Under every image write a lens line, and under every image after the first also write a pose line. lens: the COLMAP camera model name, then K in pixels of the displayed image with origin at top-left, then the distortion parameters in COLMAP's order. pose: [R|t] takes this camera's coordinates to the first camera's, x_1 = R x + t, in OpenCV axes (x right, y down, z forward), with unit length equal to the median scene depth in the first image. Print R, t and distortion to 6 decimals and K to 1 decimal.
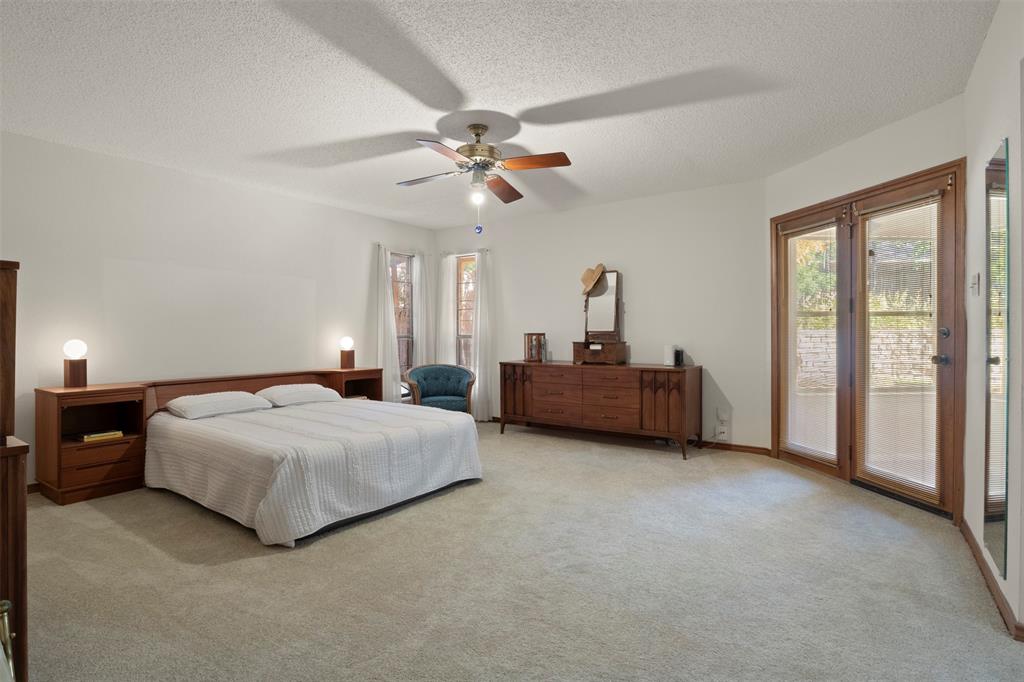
lens RADIAL K [[513.8, 0, 511.8], [0, 513.8, 335.6], [0, 0, 1]] dist [-0.015985, -0.001248]
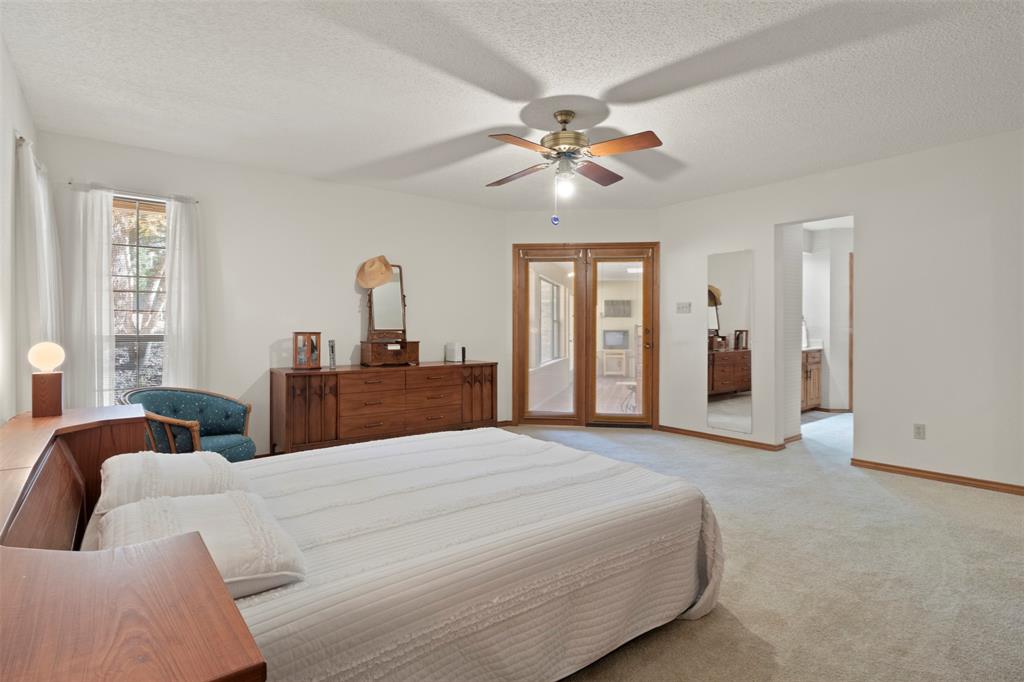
lens RADIAL K [[513.8, 0, 513.4], [0, 513.8, 340.1], [0, 0, 1]] dist [-0.015985, -0.001248]
pose [[0.283204, -0.016874, 0.958911, -0.675853], [0.005829, 0.999857, 0.015873, -0.003352], [-0.959042, 0.001094, 0.283262, 0.554996]]
